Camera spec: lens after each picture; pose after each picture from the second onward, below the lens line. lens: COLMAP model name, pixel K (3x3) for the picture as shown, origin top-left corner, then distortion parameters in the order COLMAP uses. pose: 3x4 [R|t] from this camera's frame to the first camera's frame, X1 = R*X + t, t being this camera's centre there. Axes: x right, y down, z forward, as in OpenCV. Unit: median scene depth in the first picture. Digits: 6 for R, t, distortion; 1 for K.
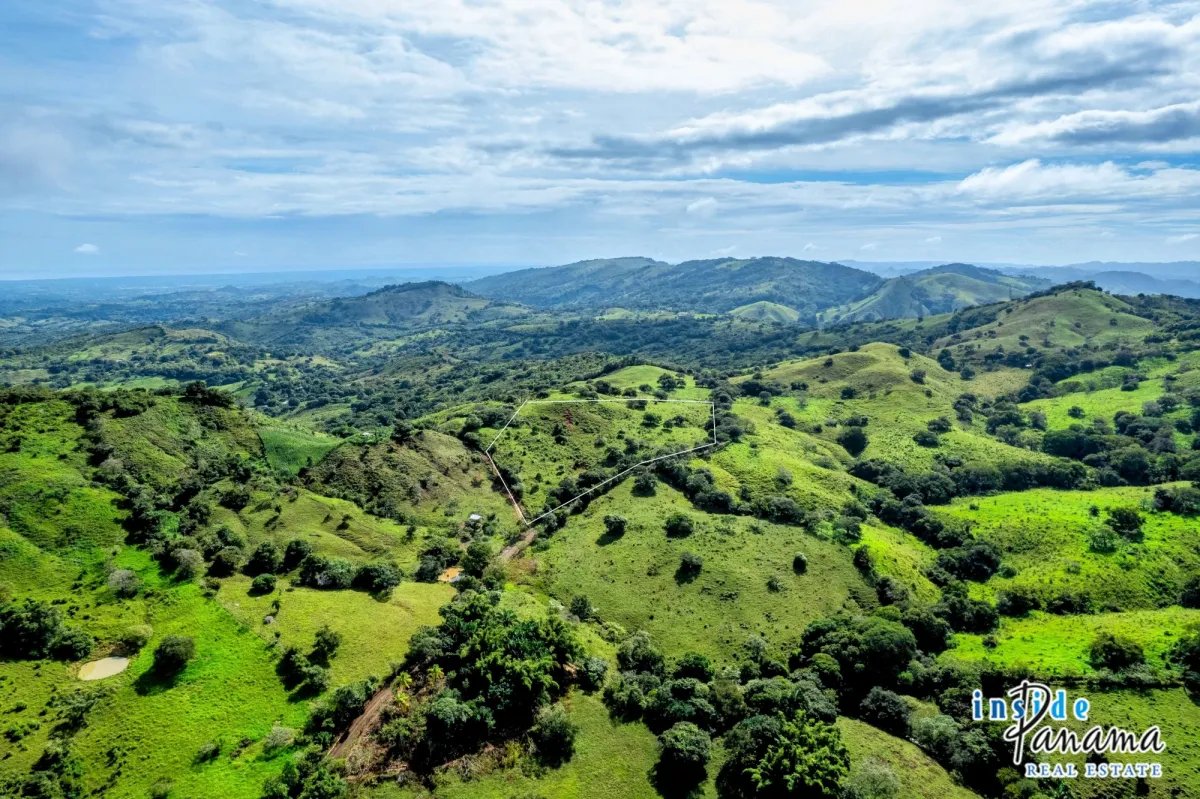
lens RADIAL K [[765.9, 0, 603.1], [0, 765.9, 416.8], [0, 0, 1]] dist [-0.076480, 0.064914]
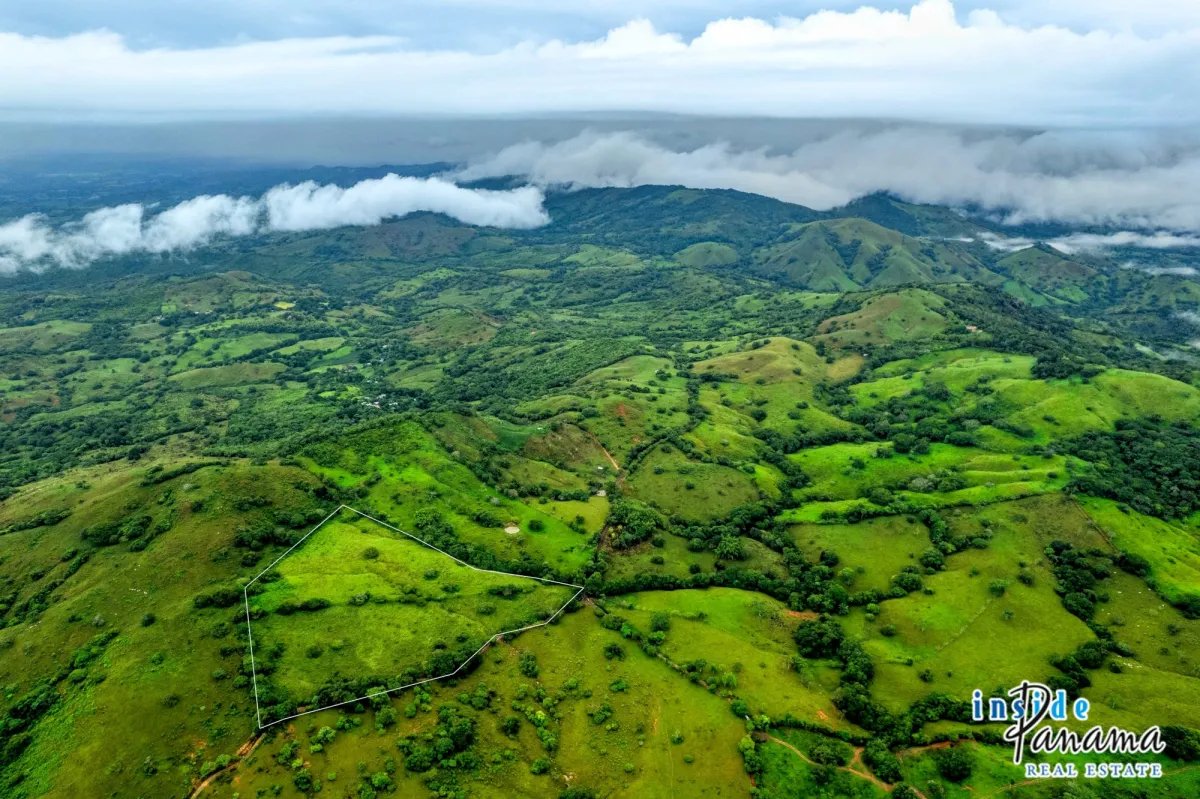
lens RADIAL K [[771.3, 0, 602.8], [0, 771.3, 409.8], [0, 0, 1]] dist [-0.079233, 0.071785]
pose [[0.997025, -0.021336, 0.074065, -0.189316], [0.009830, 0.988276, 0.152360, -0.239302], [-0.076447, -0.151178, 0.985546, -0.785697]]
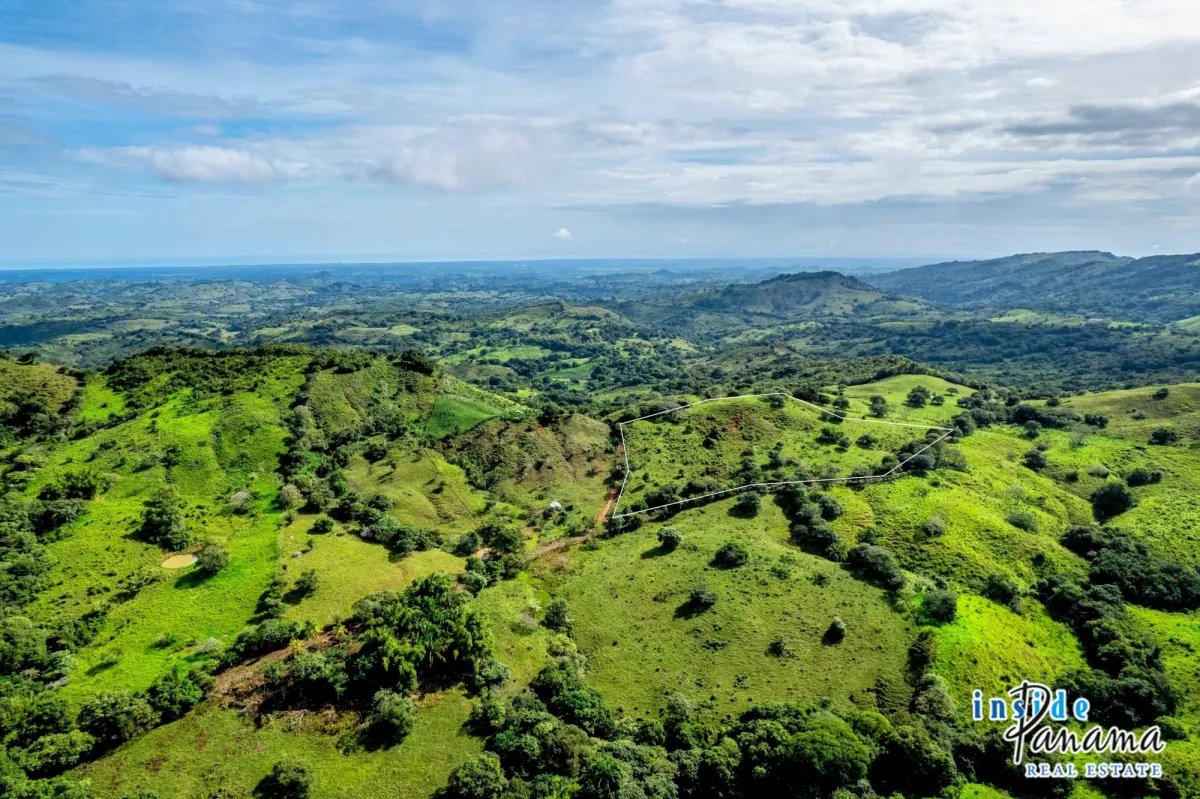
lens RADIAL K [[771.3, 0, 602.8], [0, 771.3, 409.8], [0, 0, 1]] dist [-0.079233, 0.071785]
pose [[0.851779, 0.115898, -0.510921, 0.218672], [-0.113997, 0.992858, 0.035172, -0.020160], [0.511348, 0.028284, 0.858908, 0.088847]]
